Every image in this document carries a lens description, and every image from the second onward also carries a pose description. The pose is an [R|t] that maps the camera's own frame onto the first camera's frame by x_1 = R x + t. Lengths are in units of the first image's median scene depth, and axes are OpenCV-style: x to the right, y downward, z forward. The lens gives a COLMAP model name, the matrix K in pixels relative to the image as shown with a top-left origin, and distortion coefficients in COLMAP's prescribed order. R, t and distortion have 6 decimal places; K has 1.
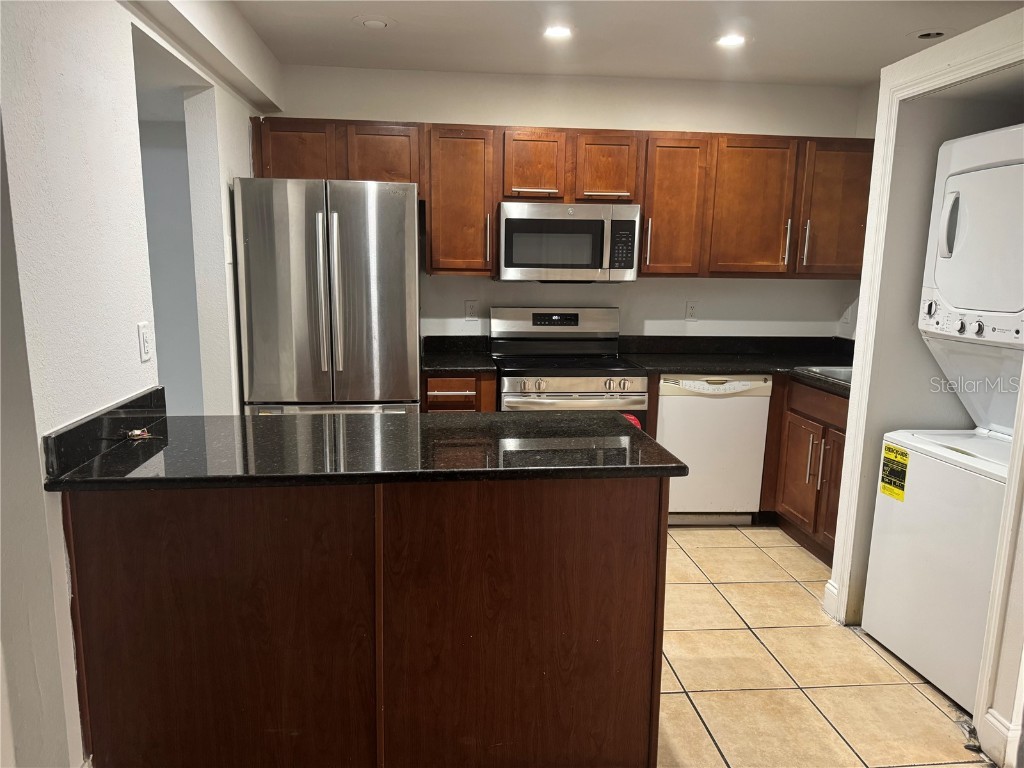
lens RADIAL K [[726.5, 0, 511.7], [0, 726.5, 389.1], [0, 0, 1]] dist [0.058165, -0.002049]
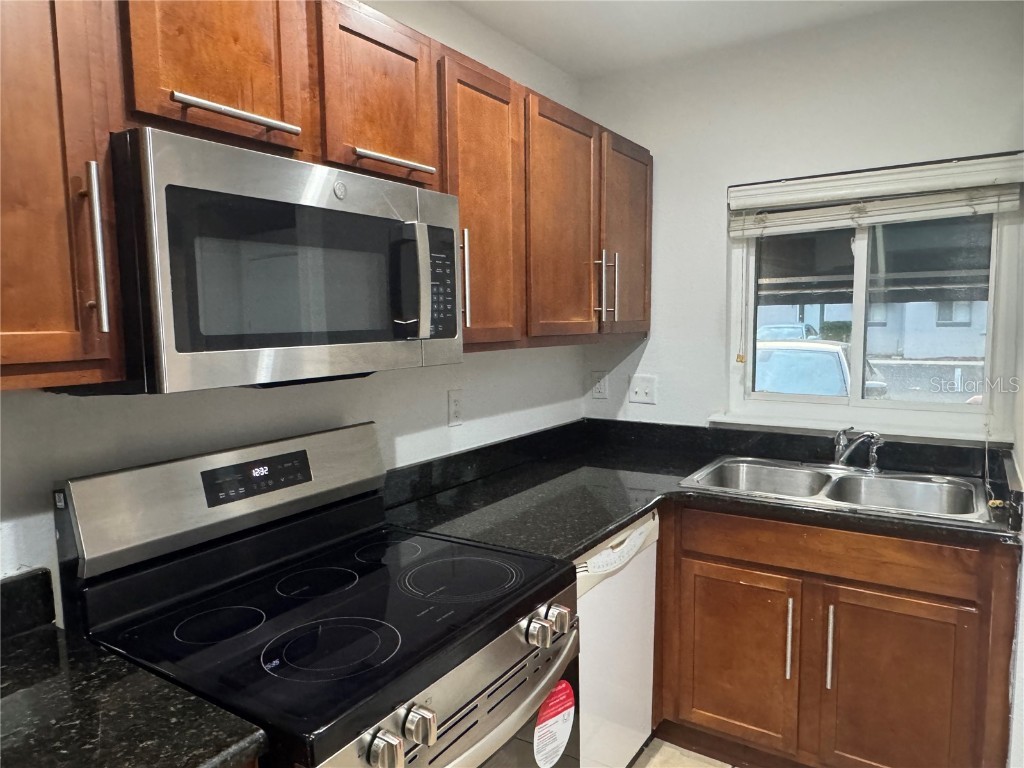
lens RADIAL K [[669.0, 0, 506.9], [0, 669.0, 384.0], [0, 0, 1]] dist [-0.009042, -0.001835]
pose [[0.654083, -0.096410, 0.750254, -0.123663], [0.157896, 0.987397, -0.010772, -0.129909], [-0.739760, 0.125508, 0.661063, 0.724861]]
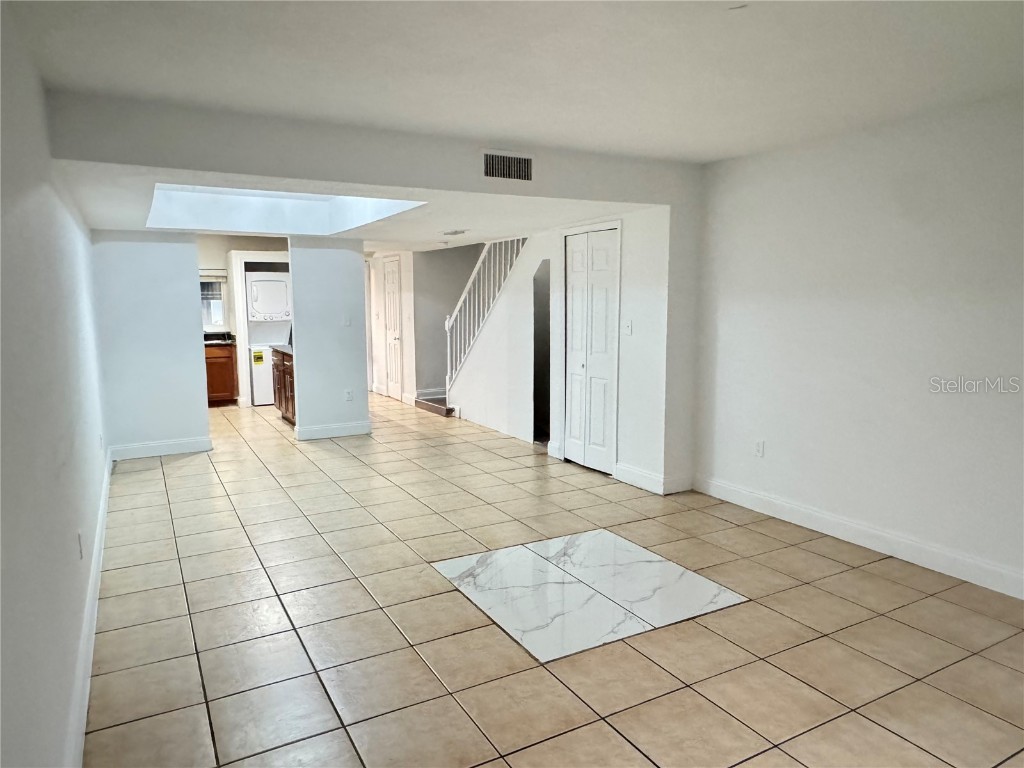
lens RADIAL K [[669.0, 0, 506.9], [0, 669.0, 384.0], [0, 0, 1]] dist [-0.009042, -0.001835]
pose [[-0.385605, -0.126264, 0.913984, -2.207978], [0.162339, 0.965854, 0.201920, -0.172471], [-0.908271, 0.226236, -0.351940, 0.767906]]
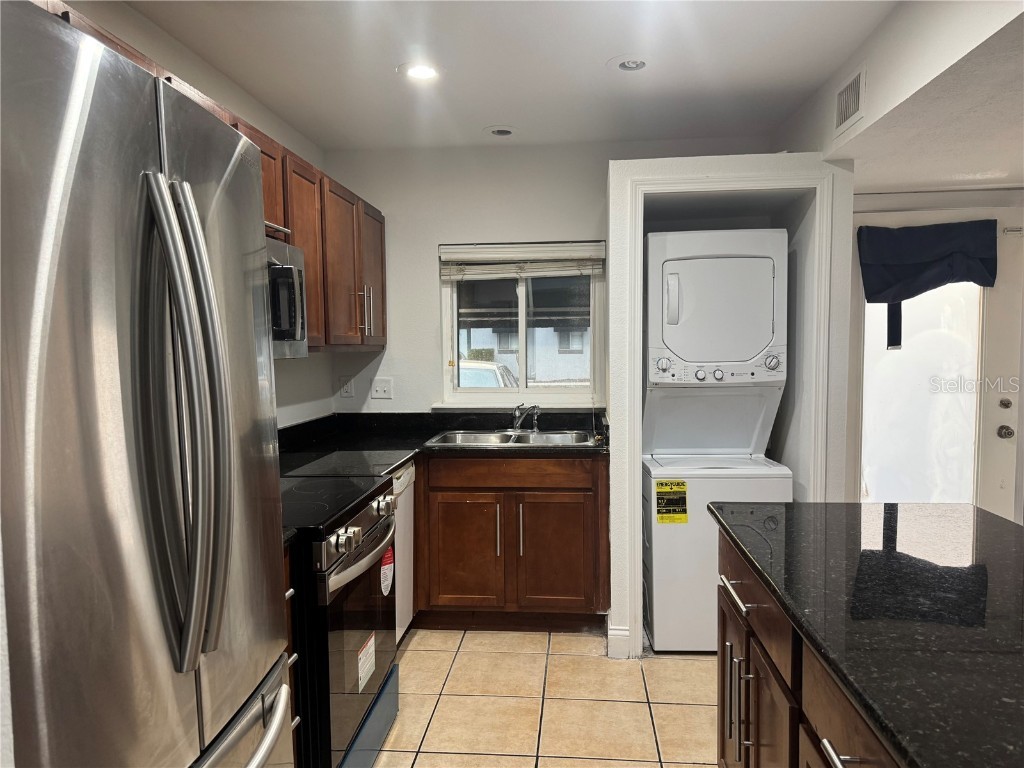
lens RADIAL K [[726.5, 0, 511.7], [0, 726.5, 389.1], [0, 0, 1]] dist [0.058165, -0.002049]
pose [[0.202156, -0.074367, 0.976526, -0.476422], [0.184961, 0.982068, 0.036500, -0.111314], [-0.961729, 0.173240, 0.212286, 0.689195]]
